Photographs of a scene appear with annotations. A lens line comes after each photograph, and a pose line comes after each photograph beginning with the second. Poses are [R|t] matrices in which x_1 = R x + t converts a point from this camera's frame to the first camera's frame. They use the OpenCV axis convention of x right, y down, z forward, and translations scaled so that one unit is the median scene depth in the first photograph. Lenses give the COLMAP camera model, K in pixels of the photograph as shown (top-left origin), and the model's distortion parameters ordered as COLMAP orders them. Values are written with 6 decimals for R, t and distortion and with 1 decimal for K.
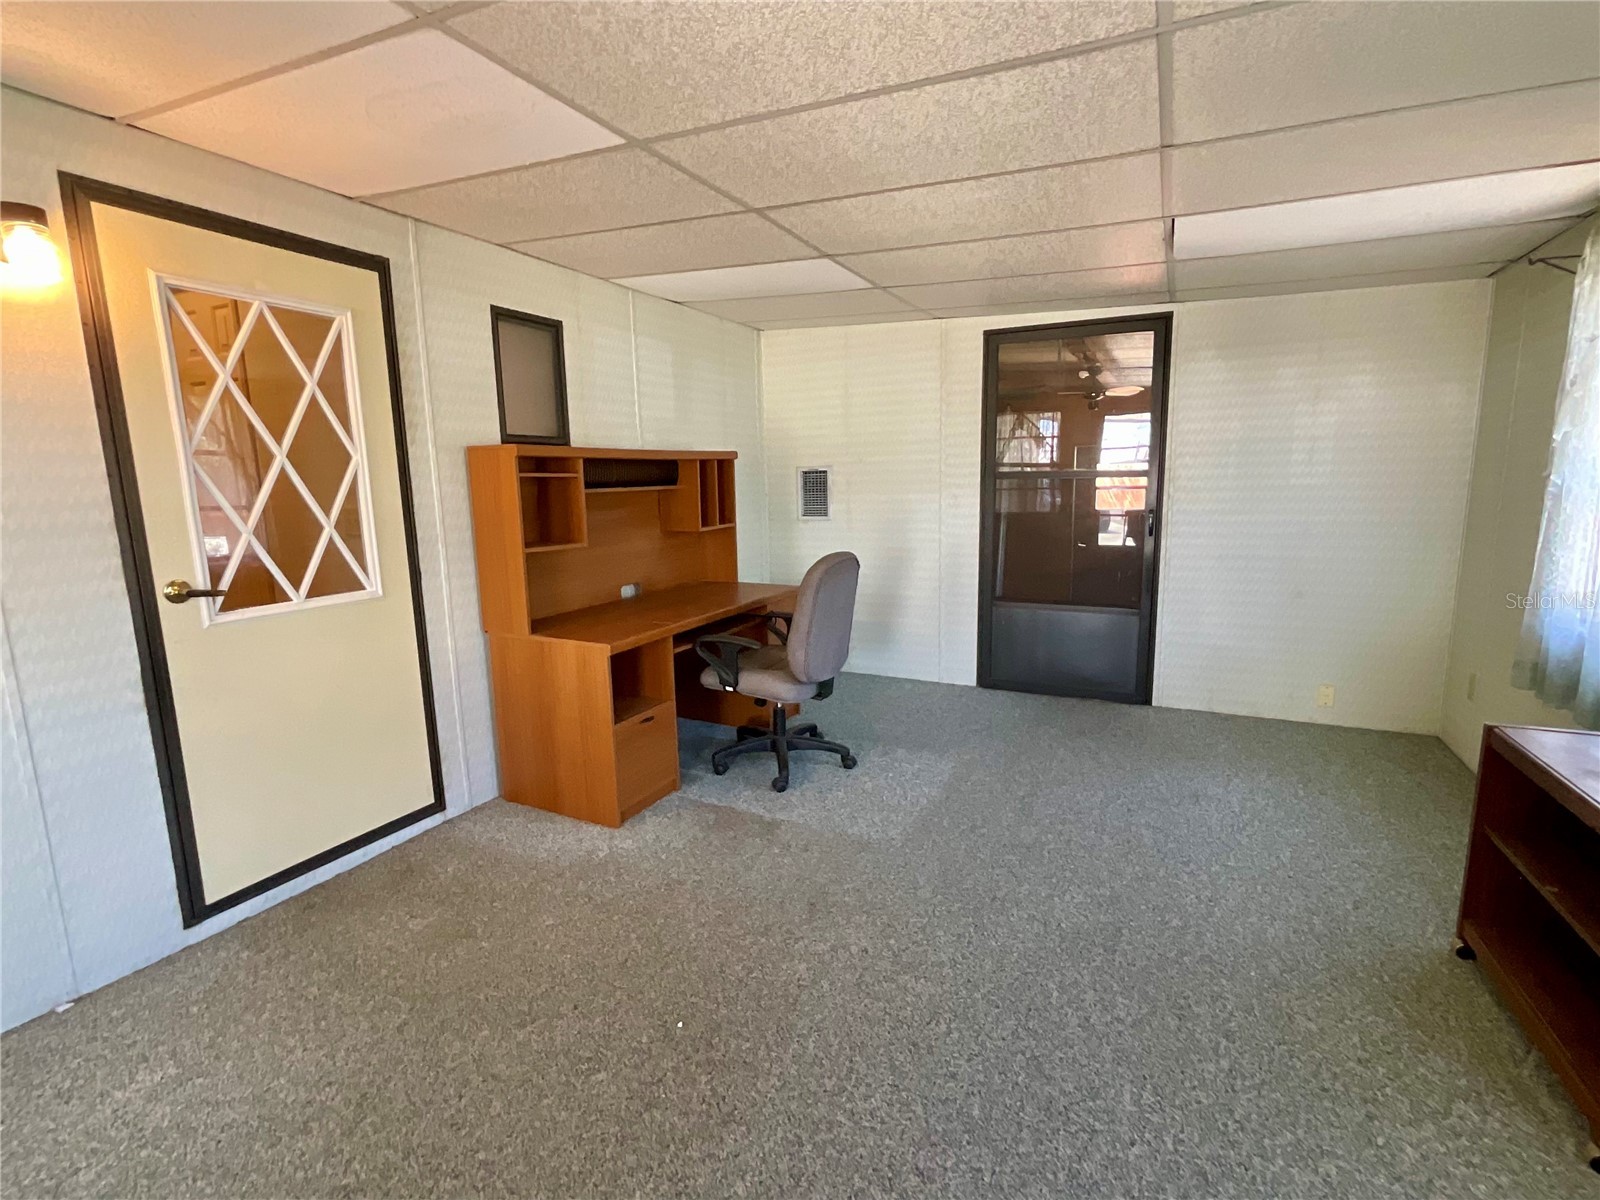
lens RADIAL K [[762.4, 0, 798.4], [0, 762.4, 602.4], [0, 0, 1]] dist [-0.010091, 0.007609]
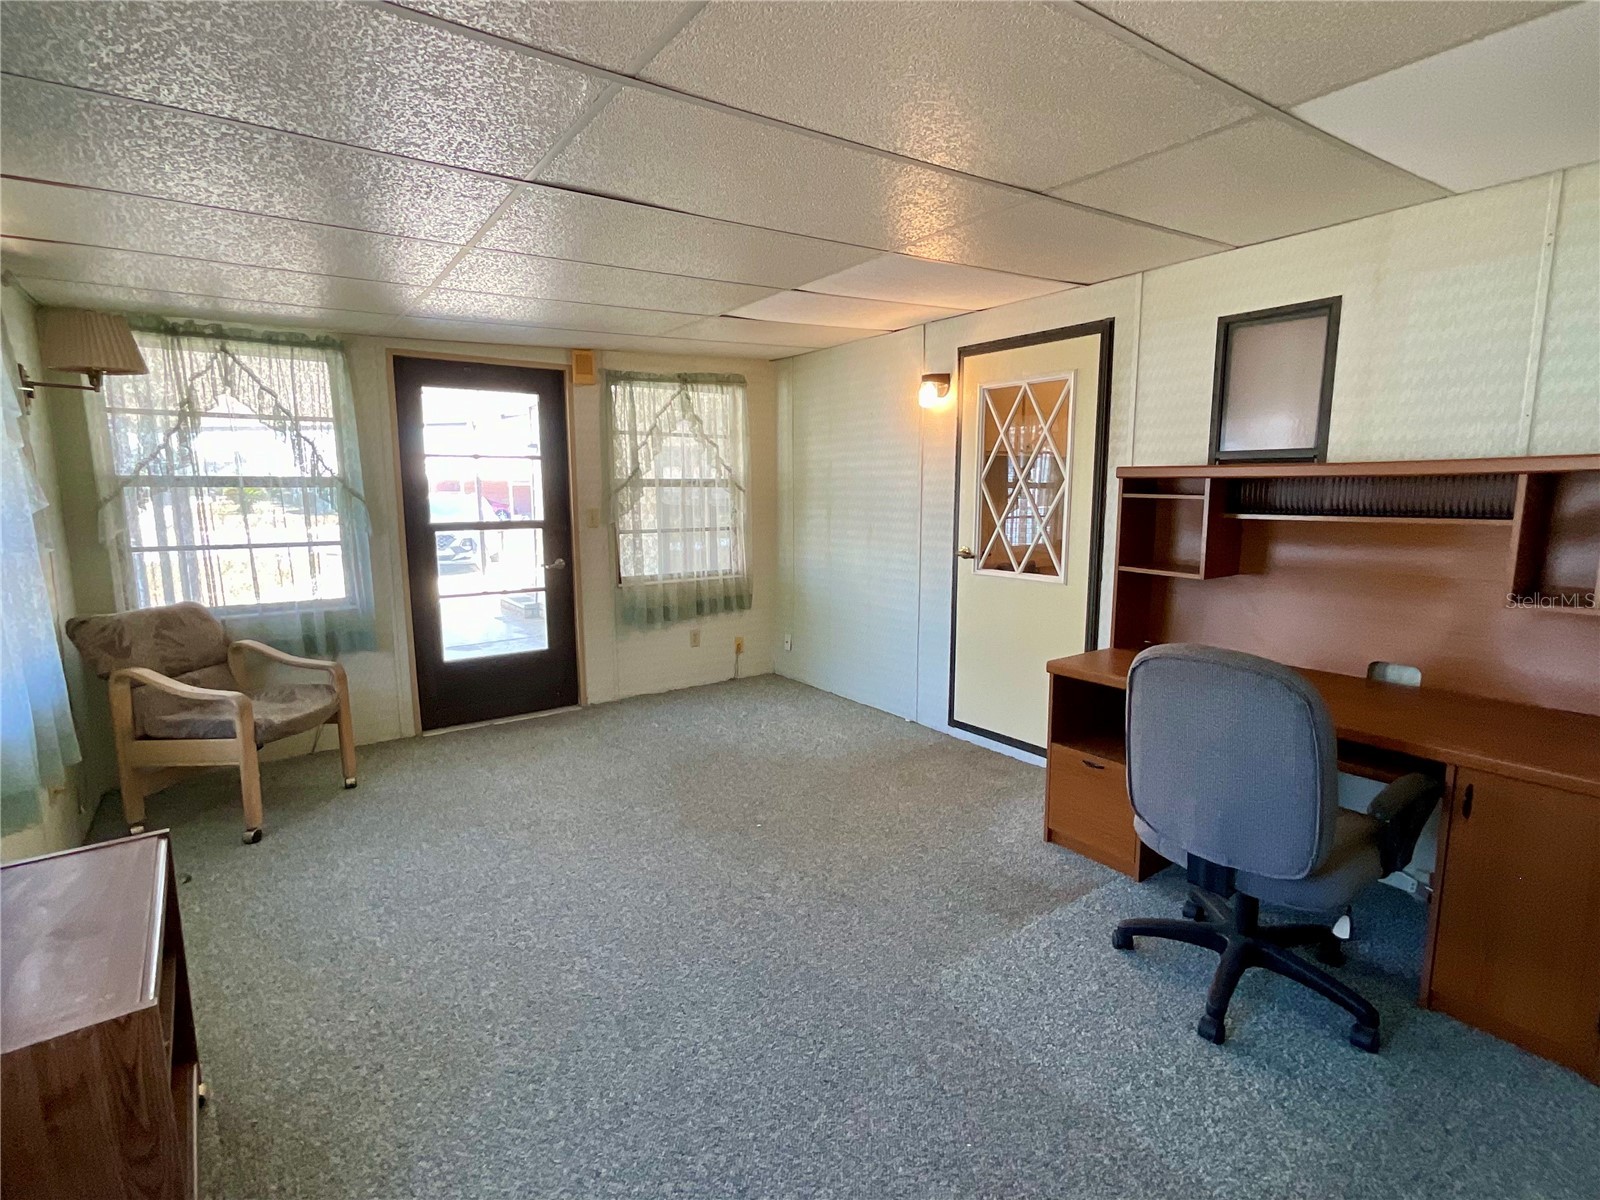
lens RADIAL K [[762.4, 0, 798.4], [0, 762.4, 602.4], [0, 0, 1]] dist [-0.010091, 0.007609]
pose [[-0.464594, 0.152505, -0.872293, 0.869819], [-0.133974, 0.961614, 0.239477, -0.243448], [0.875330, 0.228124, -0.426329, 1.220127]]
